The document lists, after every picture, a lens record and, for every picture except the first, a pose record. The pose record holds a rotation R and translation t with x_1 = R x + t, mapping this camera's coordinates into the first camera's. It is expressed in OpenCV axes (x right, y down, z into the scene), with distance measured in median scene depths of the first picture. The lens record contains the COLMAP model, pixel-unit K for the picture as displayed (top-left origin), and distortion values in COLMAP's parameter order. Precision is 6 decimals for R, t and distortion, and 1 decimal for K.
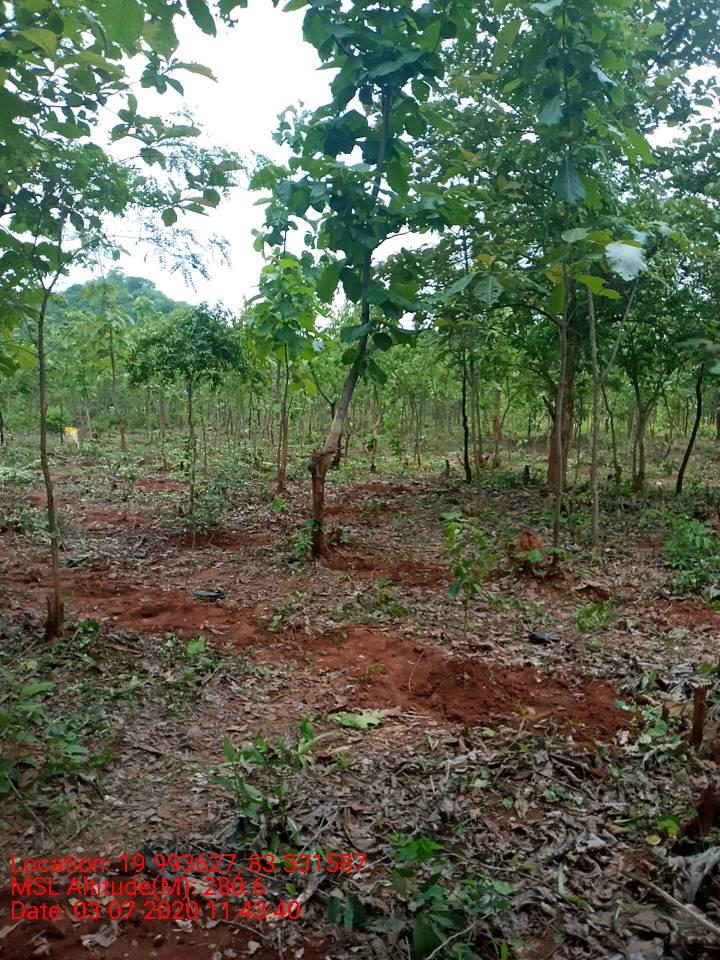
lens RADIAL K [[731.9, 0, 360.0], [0, 731.9, 480.0], [0, 0, 1]] dist [0.130653, -0.389558]
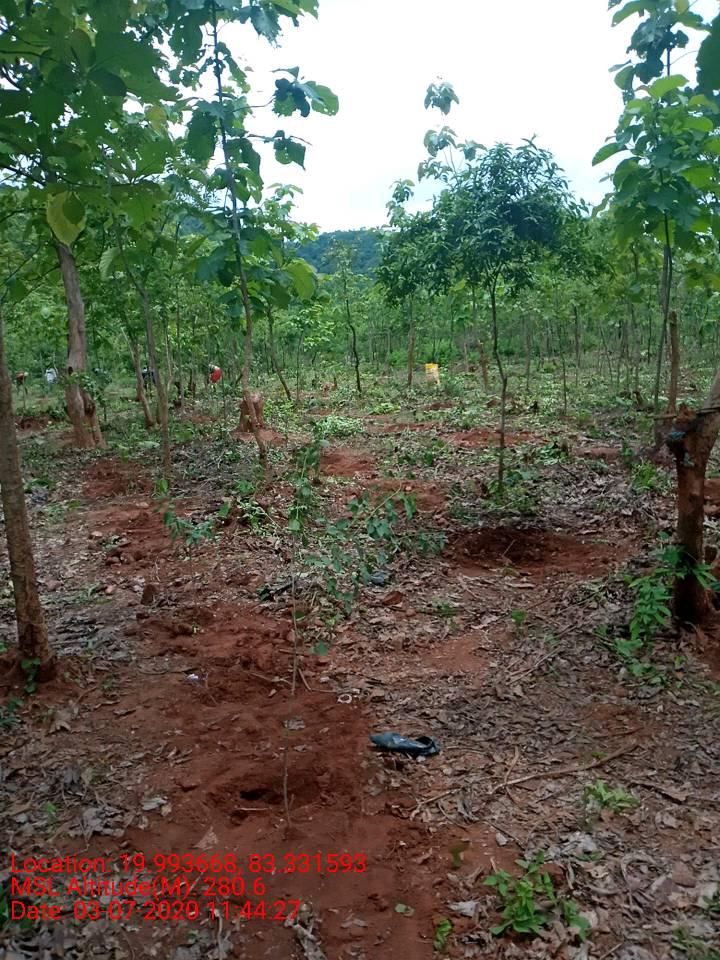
lens RADIAL K [[731.9, 0, 360.0], [0, 731.9, 480.0], [0, 0, 1]] dist [0.130653, -0.389558]
pose [[0.856980, 0.026373, -0.514674, 0.002880], [0.024542, 0.995468, 0.091873, -0.032786], [0.514765, -0.091365, 0.852449, 0.409885]]
